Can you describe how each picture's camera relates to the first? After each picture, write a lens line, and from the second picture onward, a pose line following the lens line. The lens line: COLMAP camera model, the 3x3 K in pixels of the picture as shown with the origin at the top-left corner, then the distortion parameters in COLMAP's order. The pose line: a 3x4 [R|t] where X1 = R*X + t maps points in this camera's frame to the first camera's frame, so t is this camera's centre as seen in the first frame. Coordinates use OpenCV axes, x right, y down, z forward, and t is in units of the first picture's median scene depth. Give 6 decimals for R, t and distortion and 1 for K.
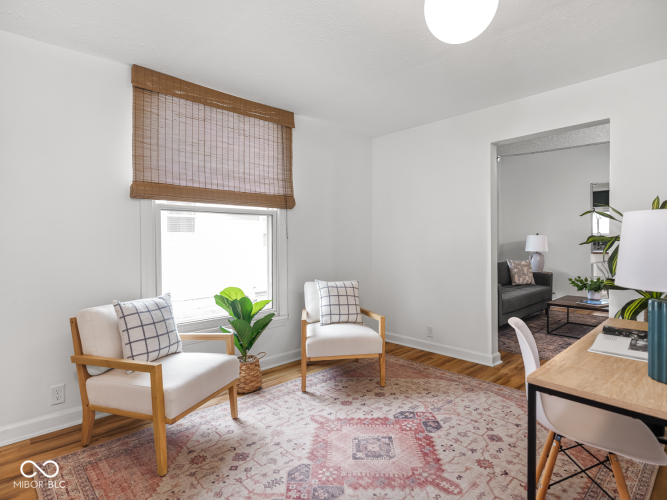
lens RADIAL K [[355.6, 0, 326.0], [0, 355.6, 244.7], [0, 0, 1]] dist [-0.000555, -0.000949]
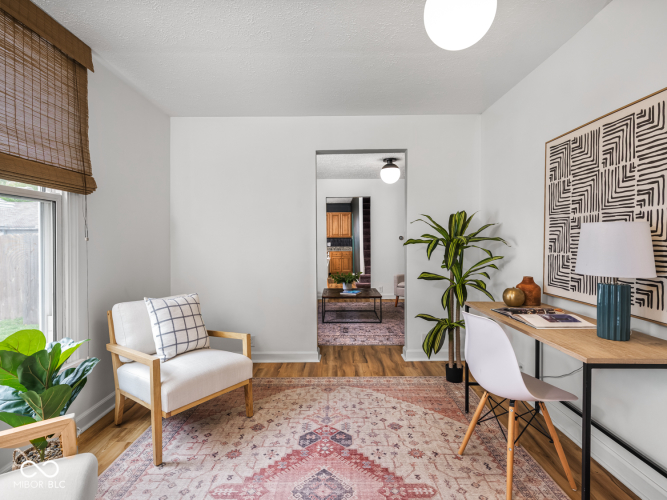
lens RADIAL K [[355.6, 0, 326.0], [0, 355.6, 244.7], [0, 0, 1]] dist [-0.000555, -0.000949]
pose [[0.696283, -0.004112, 0.717755, -0.315192], [0.007506, 0.999971, -0.001554, -0.004685], [-0.717728, 0.006469, 0.696294, 0.282845]]
